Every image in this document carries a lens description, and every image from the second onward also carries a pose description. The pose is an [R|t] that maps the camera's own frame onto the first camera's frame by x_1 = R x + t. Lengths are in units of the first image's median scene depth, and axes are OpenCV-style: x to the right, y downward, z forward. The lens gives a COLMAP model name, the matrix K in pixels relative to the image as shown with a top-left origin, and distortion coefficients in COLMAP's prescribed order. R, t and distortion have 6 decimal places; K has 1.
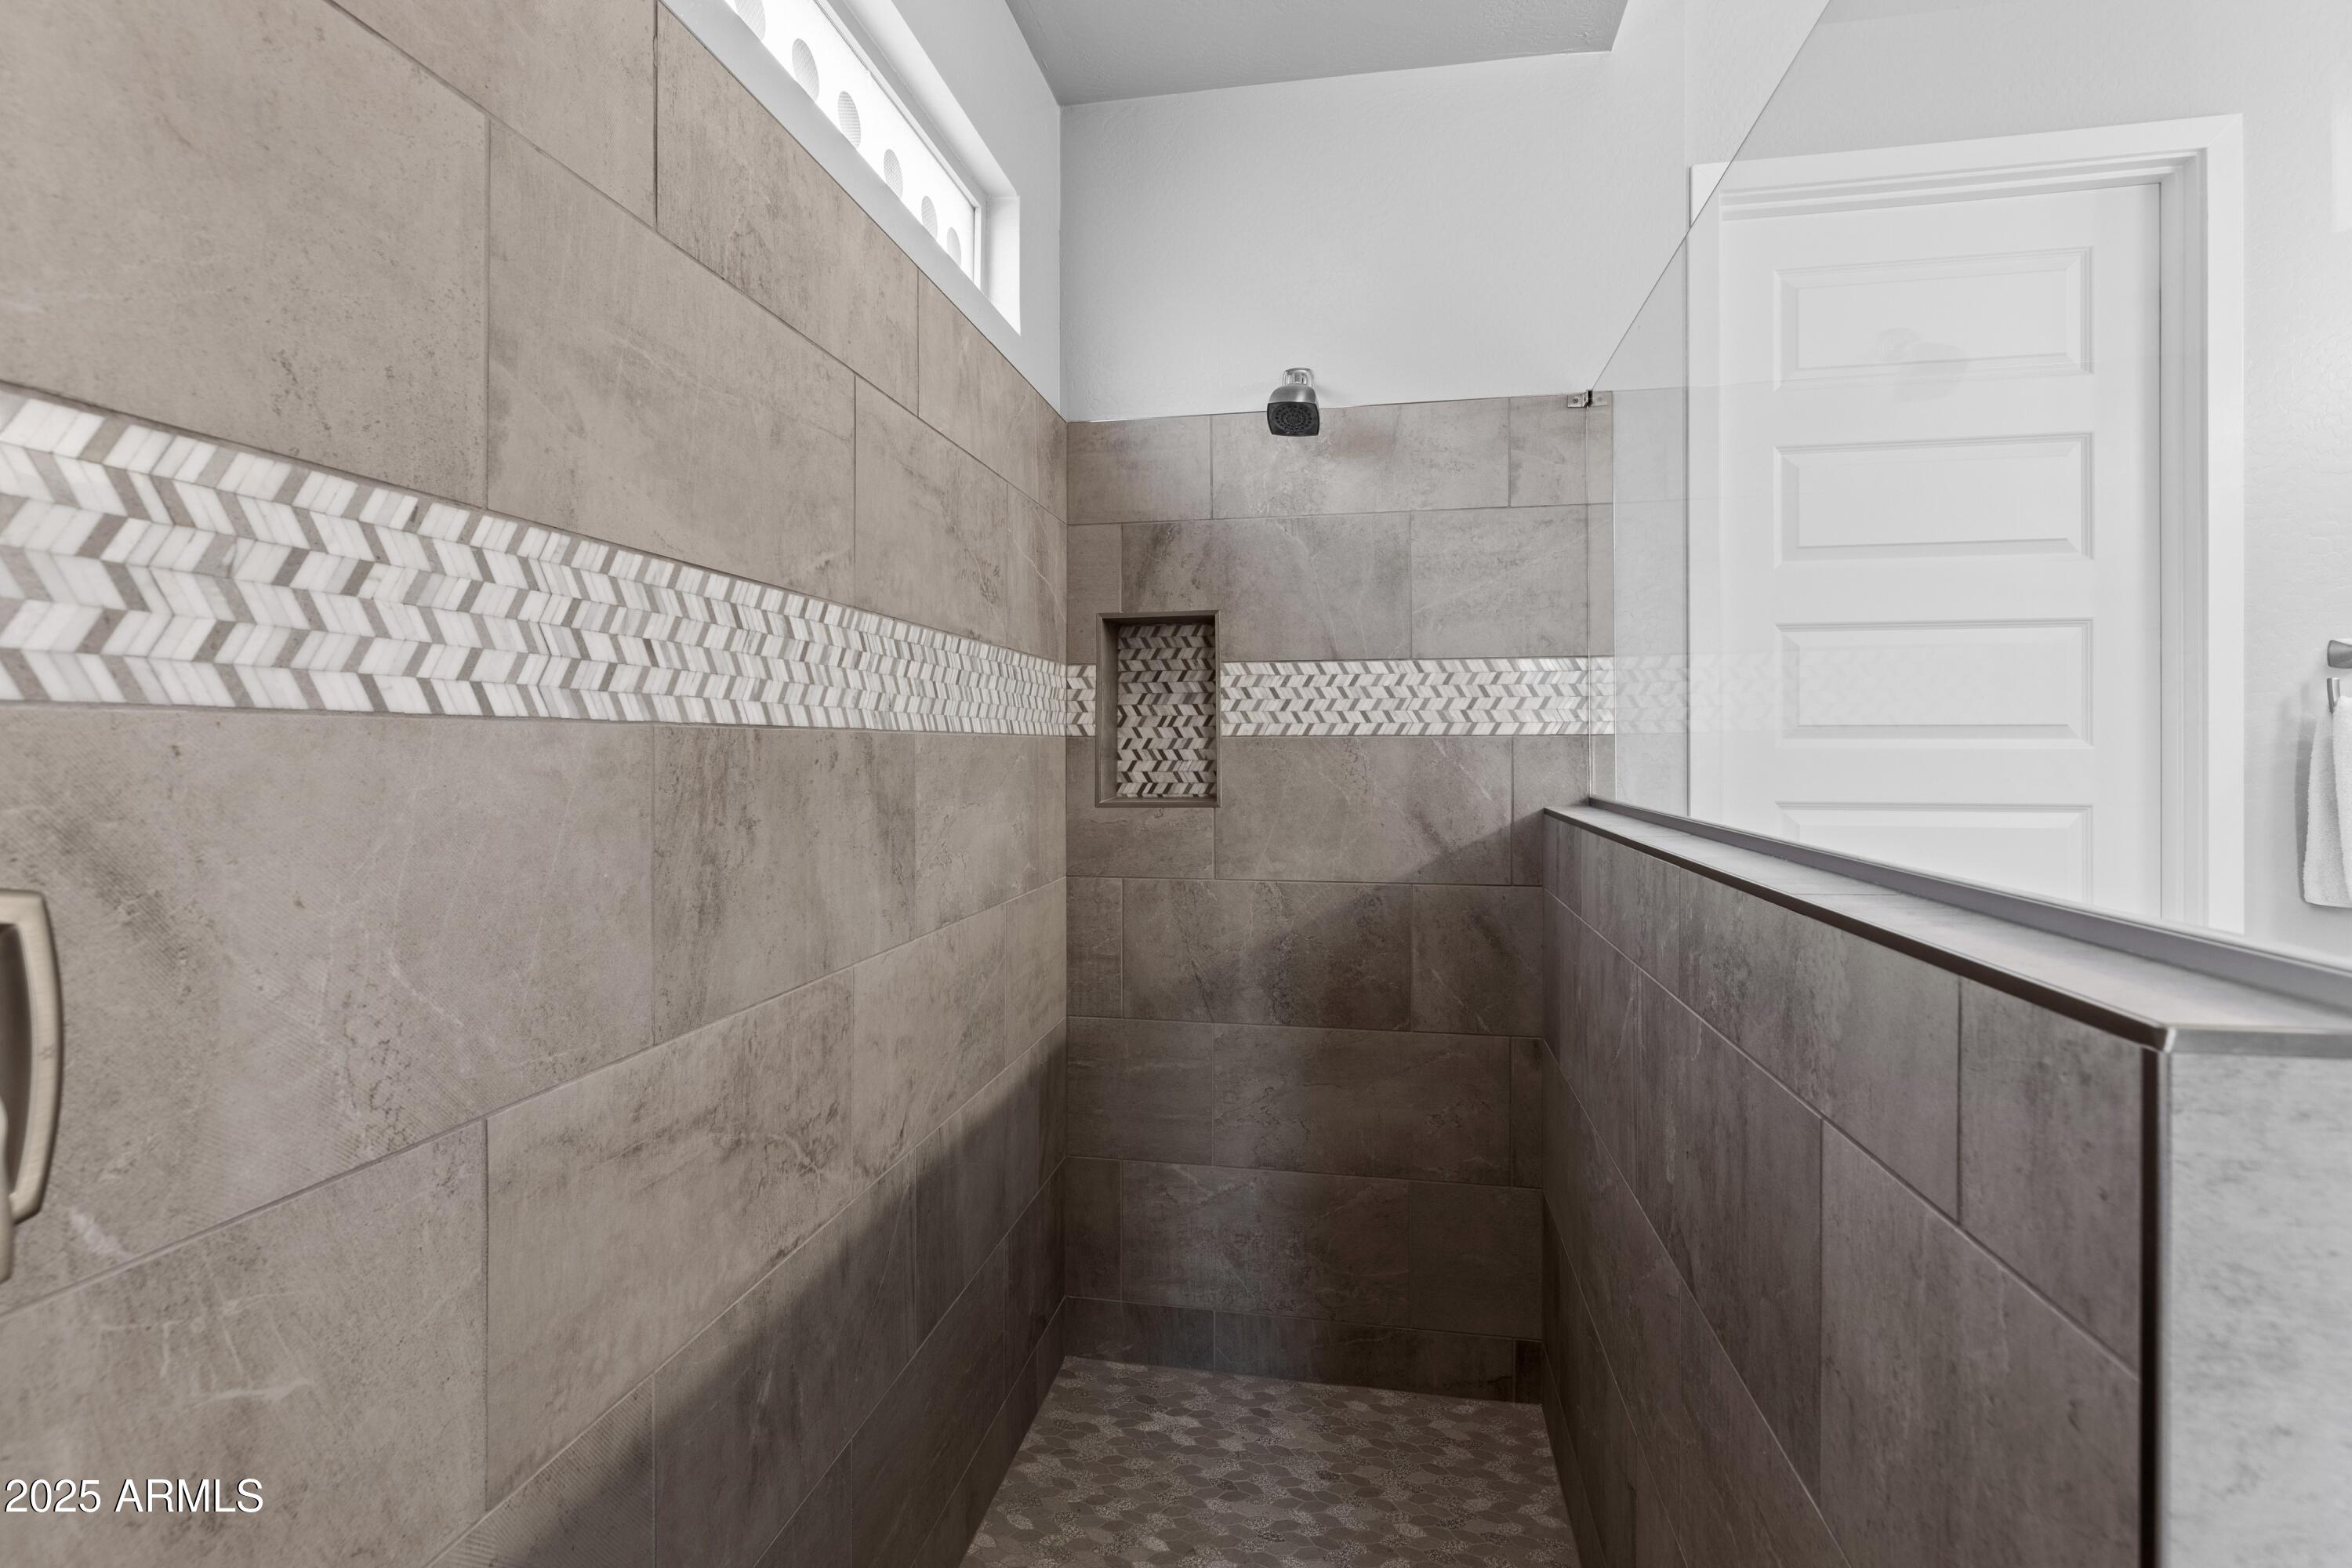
lens RADIAL K [[1130.2, 0, 1166.2], [0, 1130.2, 766.6], [0, 0, 1]] dist [-0.003839, 0.001155]
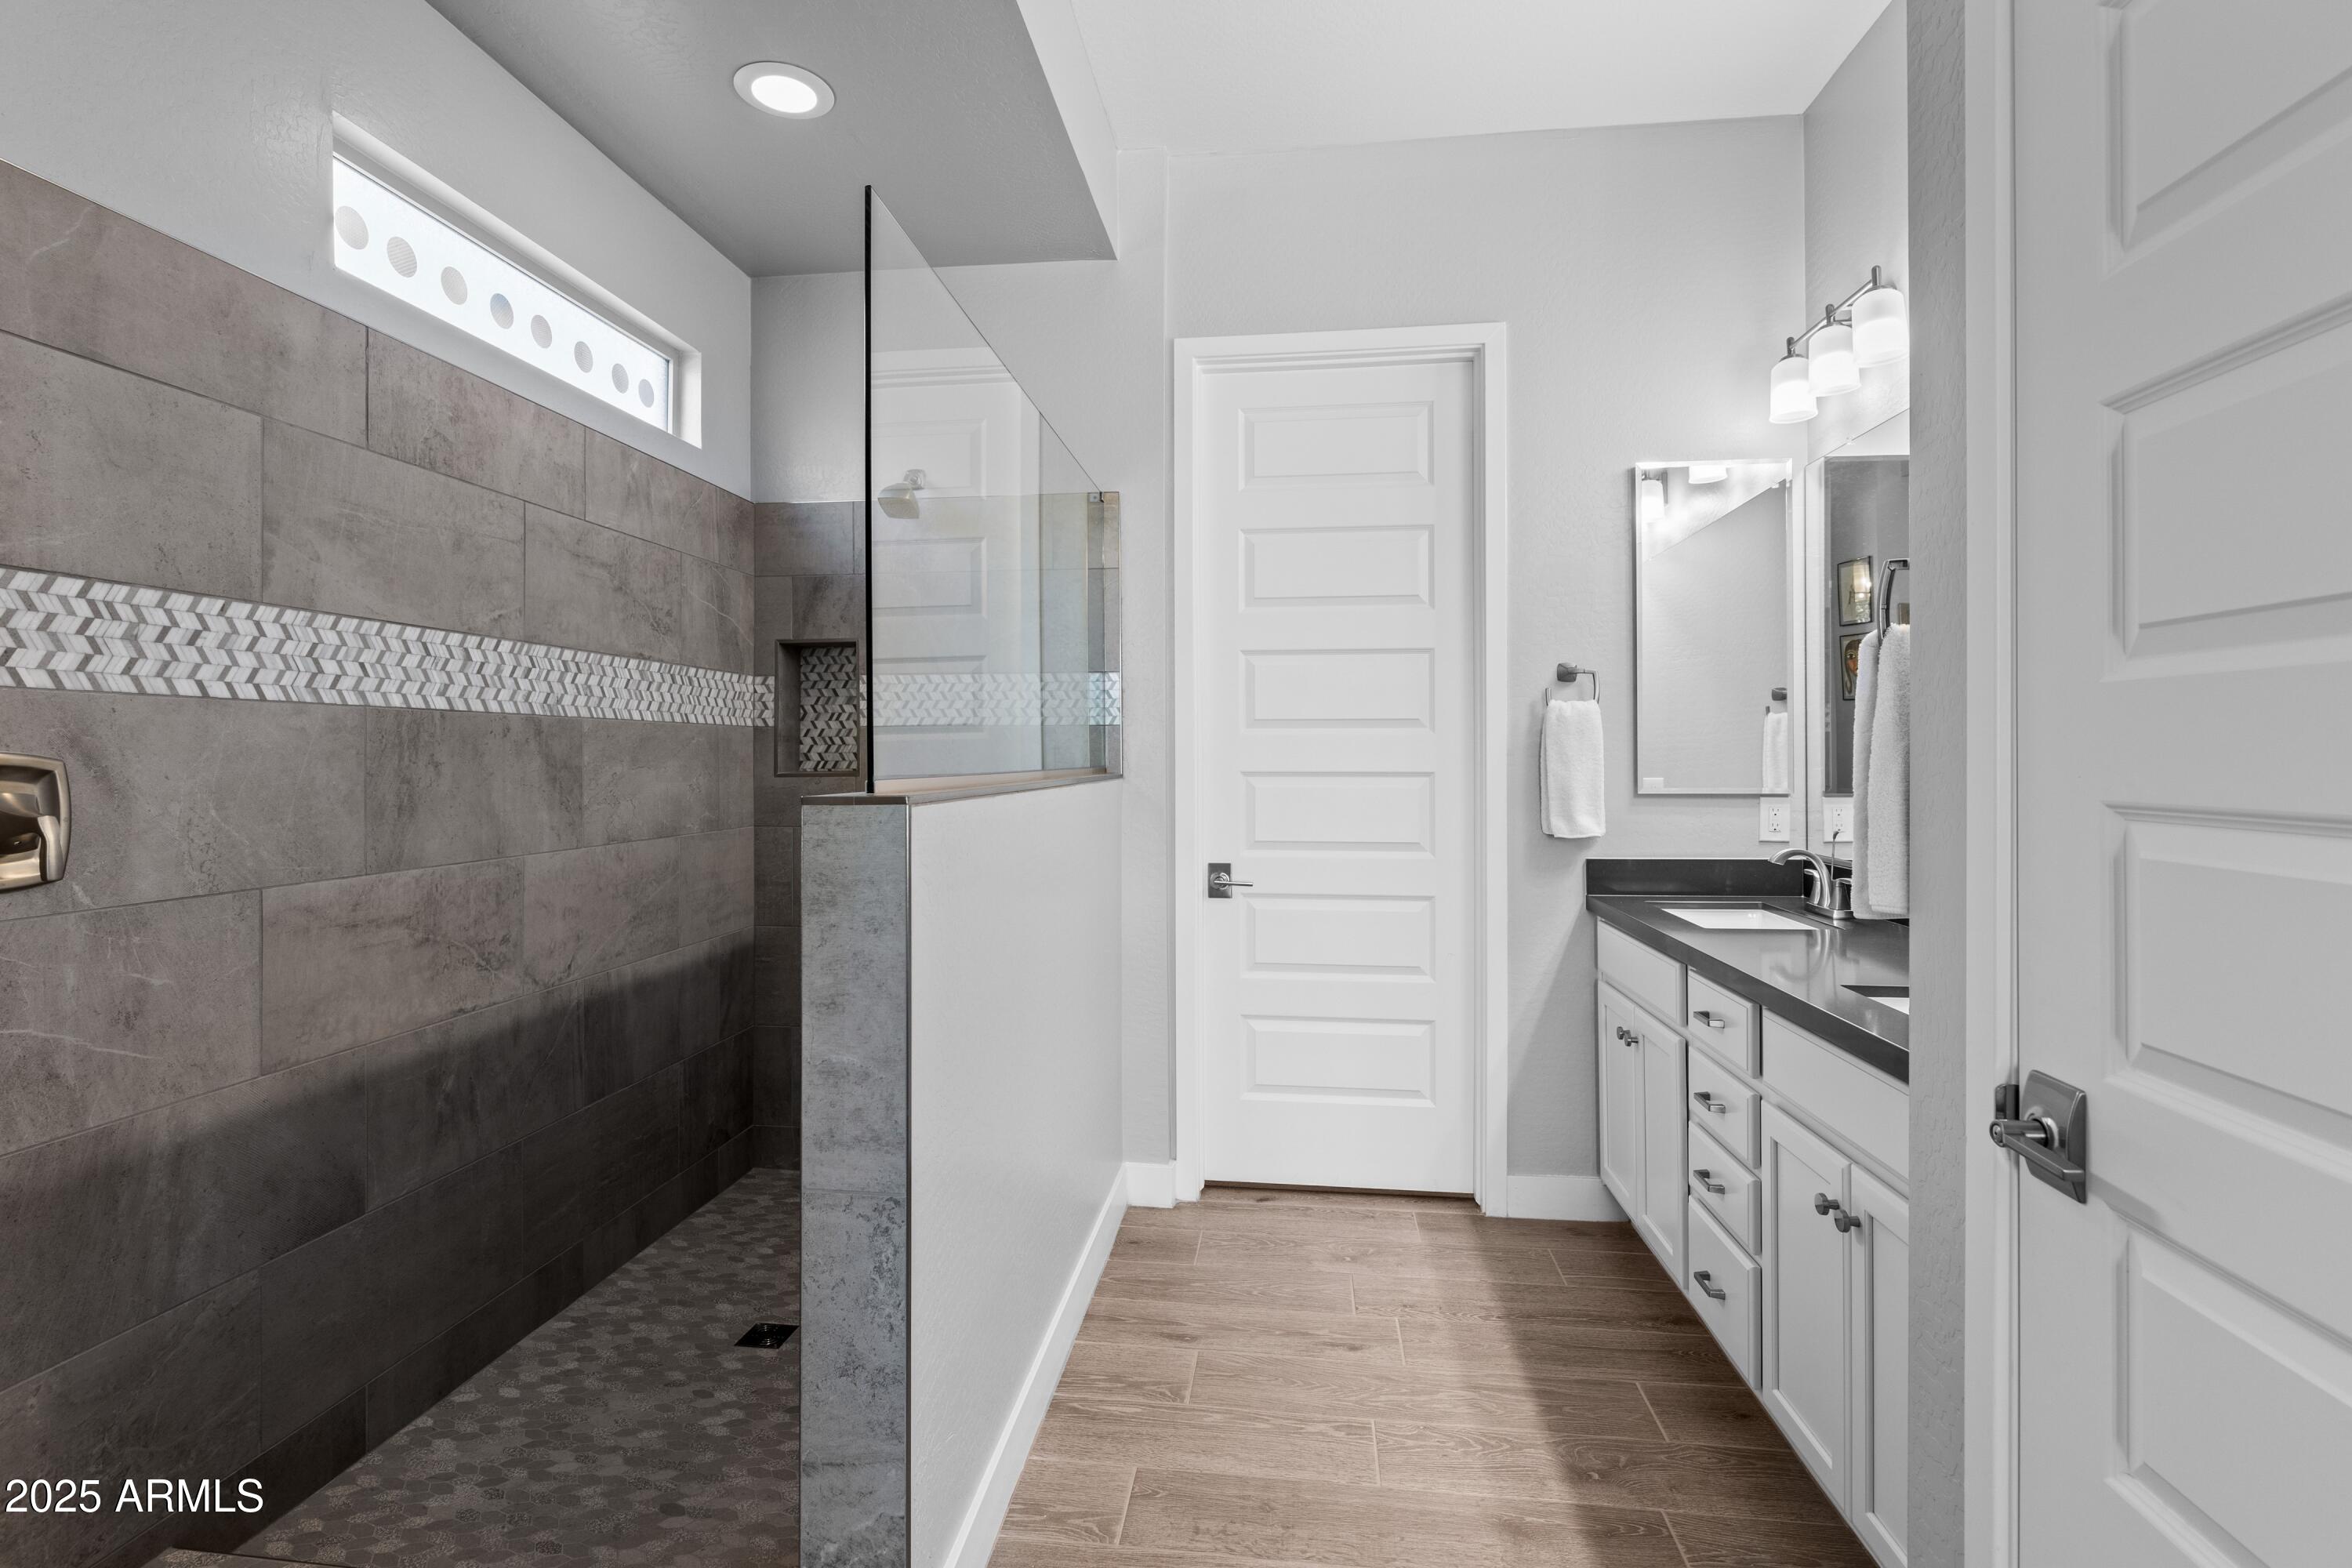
lens RADIAL K [[1130.2, 0, 1181.0], [0, 1130.2, 775.4], [0, 0, 1]] dist [-0.003839, 0.001155]
pose [[0.997816, -0.000476, 0.066052, 0.663051], [0.000538, 0.999999, -0.000918, 0.067586], [-0.066052, 0.000952, 0.997816, -0.830348]]
